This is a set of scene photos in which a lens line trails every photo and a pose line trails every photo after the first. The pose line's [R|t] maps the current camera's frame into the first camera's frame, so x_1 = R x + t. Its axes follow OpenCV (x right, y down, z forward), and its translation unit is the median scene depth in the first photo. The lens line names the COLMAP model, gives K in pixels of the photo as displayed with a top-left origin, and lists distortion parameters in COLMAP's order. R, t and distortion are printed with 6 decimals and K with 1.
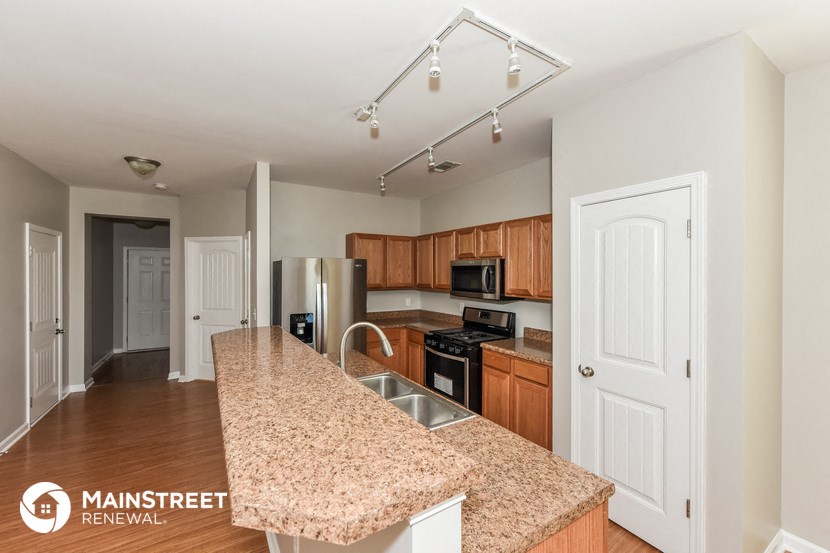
lens RADIAL K [[332.3, 0, 409.4], [0, 332.3, 274.5], [0, 0, 1]] dist [0.000566, 0.000008]
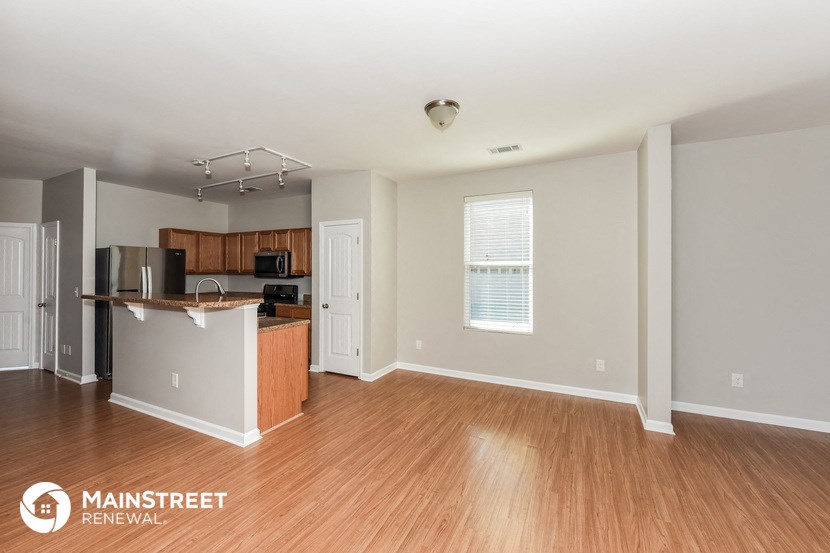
lens RADIAL K [[344.0, 0, 411.8], [0, 344.0, 268.6], [0, 0, 1]] dist [-0.000548, -0.000010]
pose [[0.850842, 0.004496, 0.525403, -0.084110], [0.001107, 0.999946, -0.010350, 0.048441], [-0.525421, 0.009388, 0.850791, -0.674411]]
